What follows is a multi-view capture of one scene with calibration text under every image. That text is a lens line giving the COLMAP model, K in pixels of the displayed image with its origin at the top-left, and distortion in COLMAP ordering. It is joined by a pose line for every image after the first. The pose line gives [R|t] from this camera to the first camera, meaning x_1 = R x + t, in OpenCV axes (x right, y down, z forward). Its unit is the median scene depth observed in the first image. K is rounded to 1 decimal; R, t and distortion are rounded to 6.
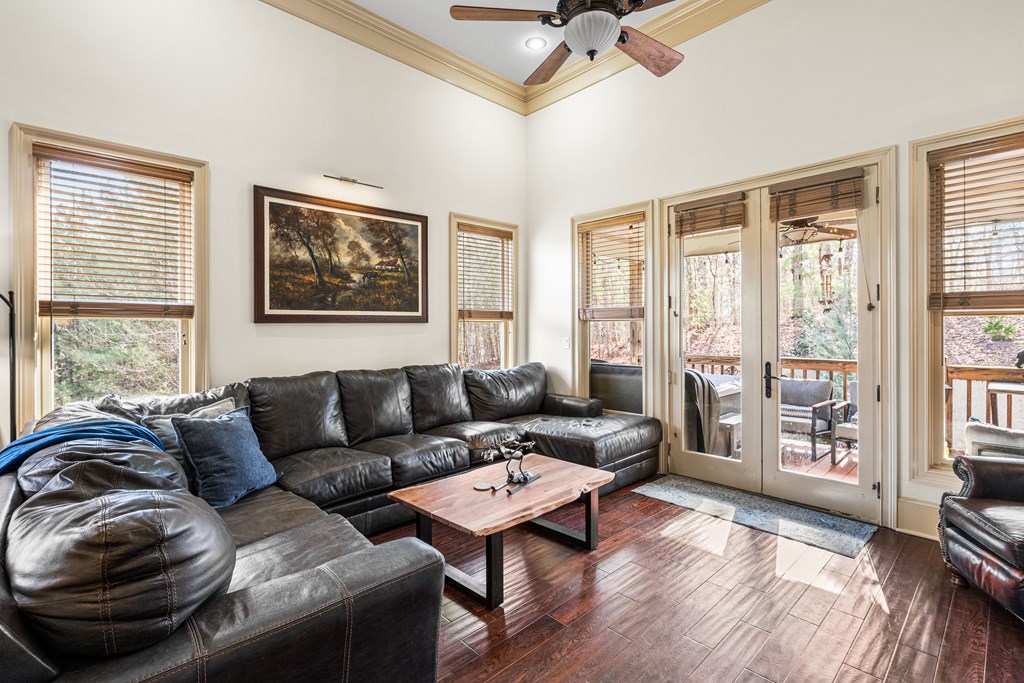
lens RADIAL K [[472.8, 0, 511.9], [0, 472.8, 332.0], [0, 0, 1]] dist [-0.010533, 0.001464]
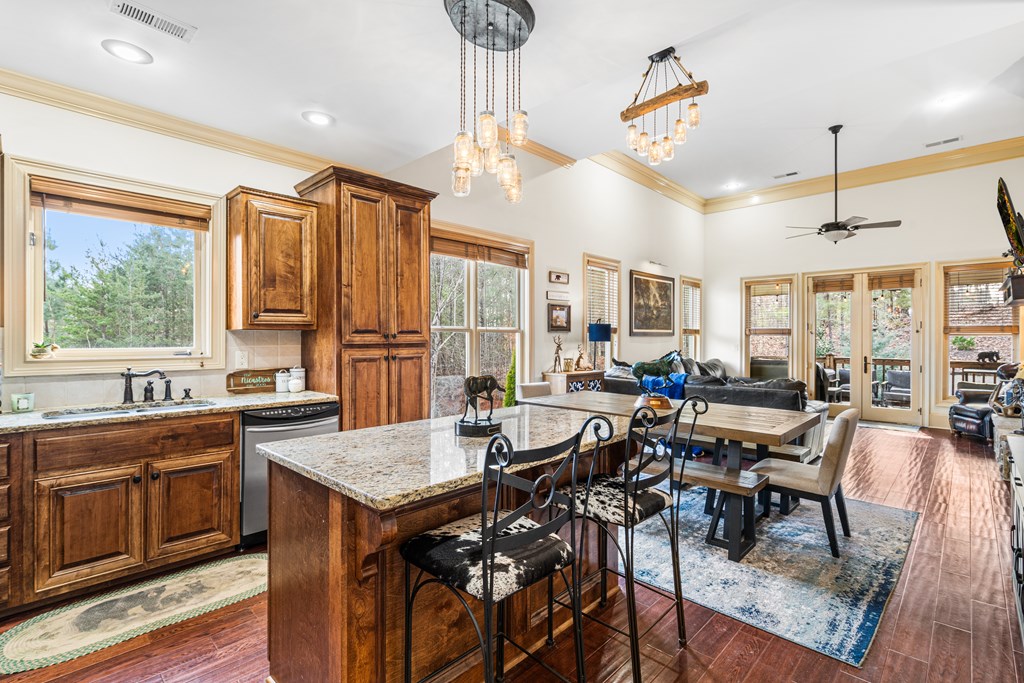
lens RADIAL K [[472.8, 0, 512.0], [0, 472.8, 341.6], [0, 0, 1]] dist [-0.010533, 0.001464]
pose [[0.998965, 0.007270, 0.044900, -0.989187], [-0.007305, 0.999973, 0.000610, 0.007080], [-0.044895, -0.000937, 0.998991, -0.900050]]
